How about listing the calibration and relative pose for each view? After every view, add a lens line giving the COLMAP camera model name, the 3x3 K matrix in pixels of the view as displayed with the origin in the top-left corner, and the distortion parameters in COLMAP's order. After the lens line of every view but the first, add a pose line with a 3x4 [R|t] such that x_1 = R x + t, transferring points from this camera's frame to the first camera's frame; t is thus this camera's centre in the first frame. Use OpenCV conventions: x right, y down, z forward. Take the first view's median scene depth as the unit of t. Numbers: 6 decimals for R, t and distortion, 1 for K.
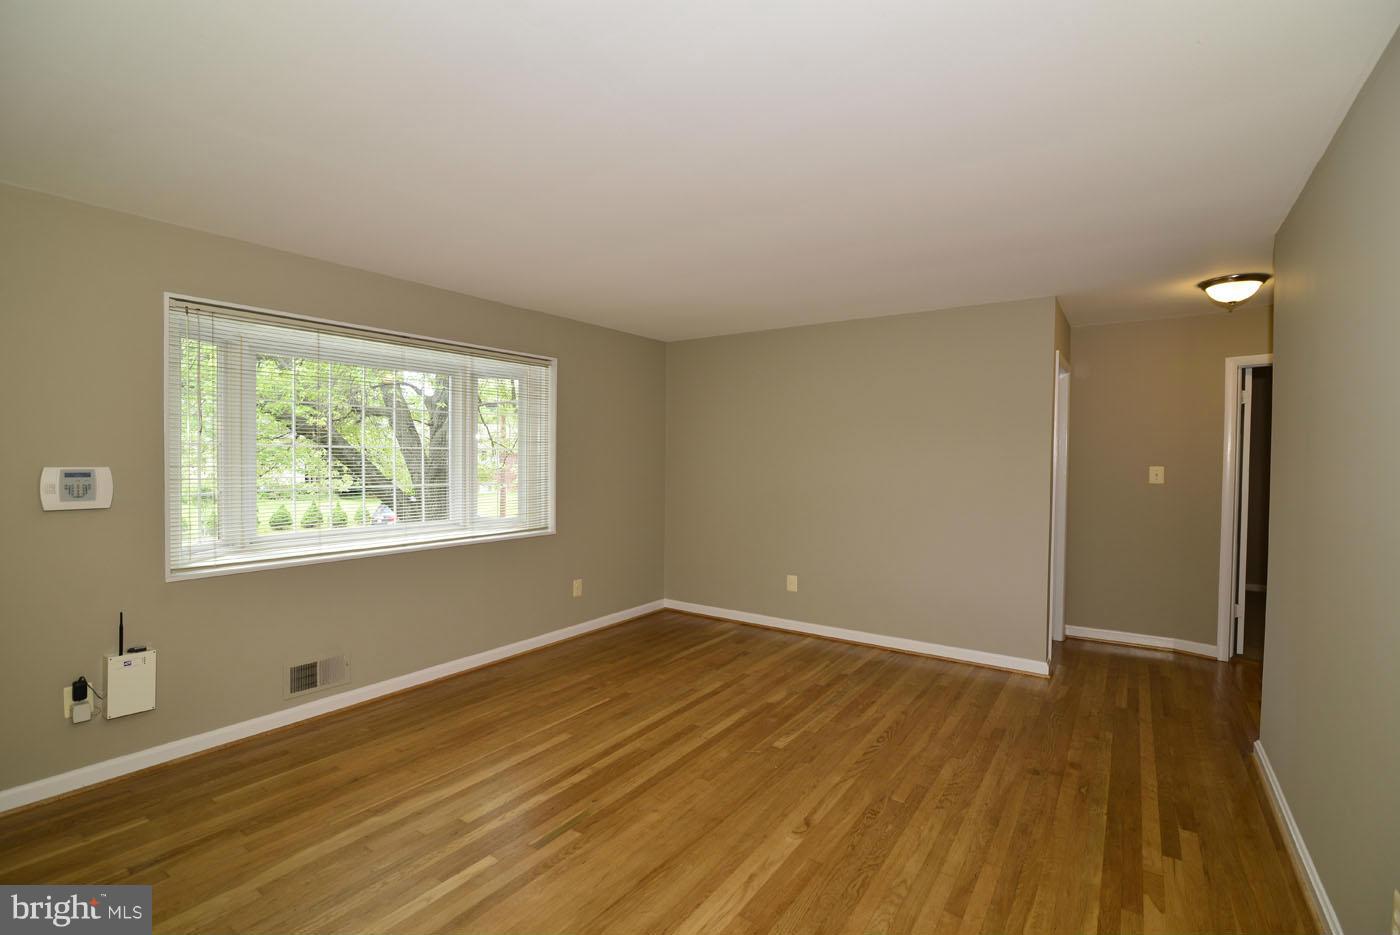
lens RADIAL K [[642.6, 0, 690.5], [0, 642.6, 462.5], [0, 0, 1]] dist [-0.009162, -0.001752]
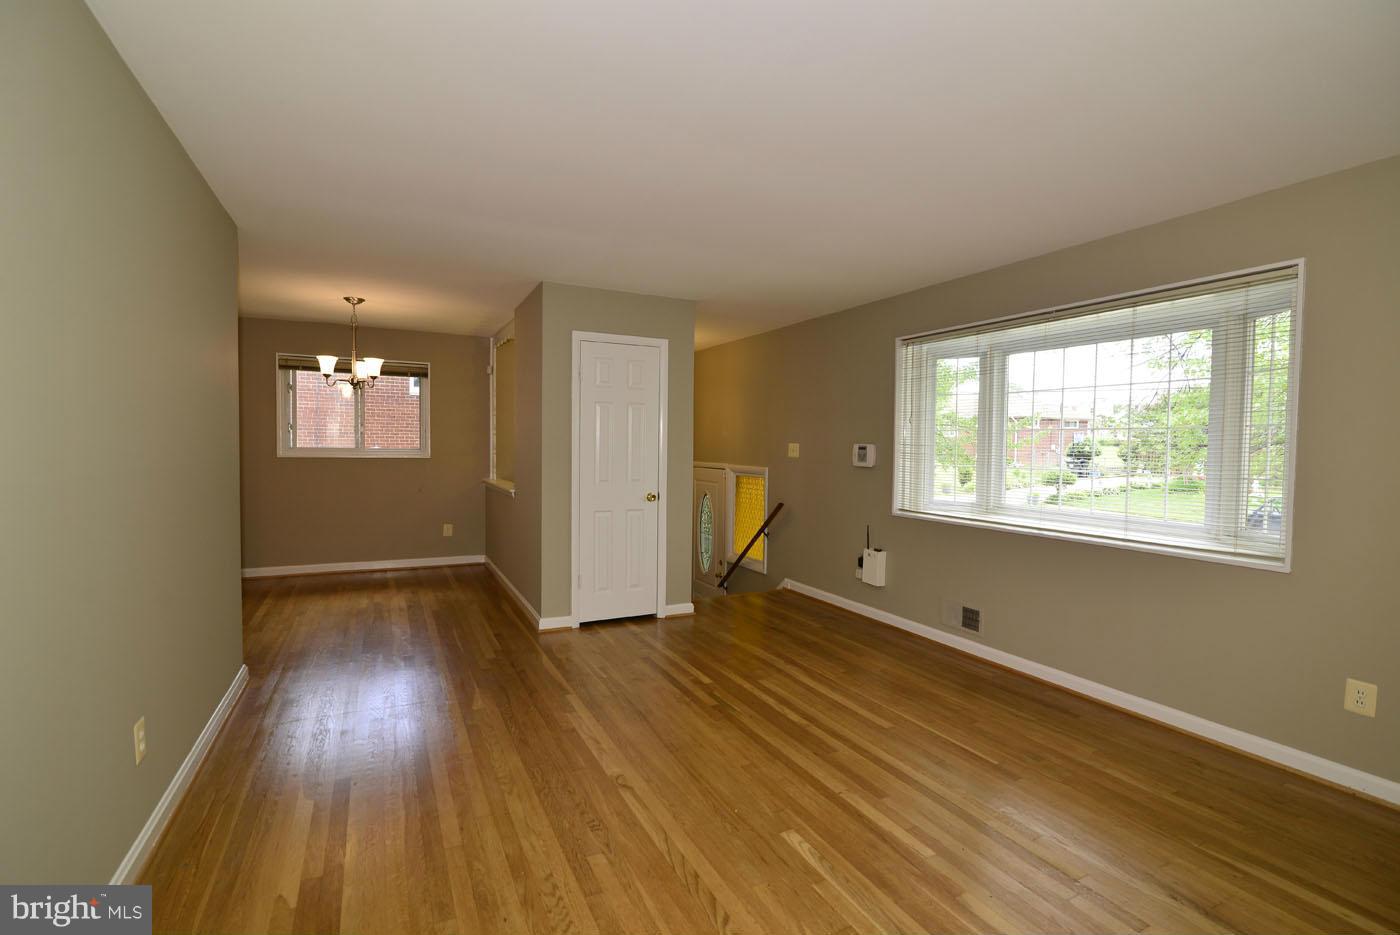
lens RADIAL K [[642.6, 0, 699.0], [0, 642.6, 471.8], [0, 0, 1]] dist [-0.009162, -0.001752]
pose [[-0.478212, 0.022275, -0.877962, 0.941837], [-0.024035, 0.998972, 0.038437, 0.027121], [0.877916, 0.039482, -0.477185, 1.473251]]
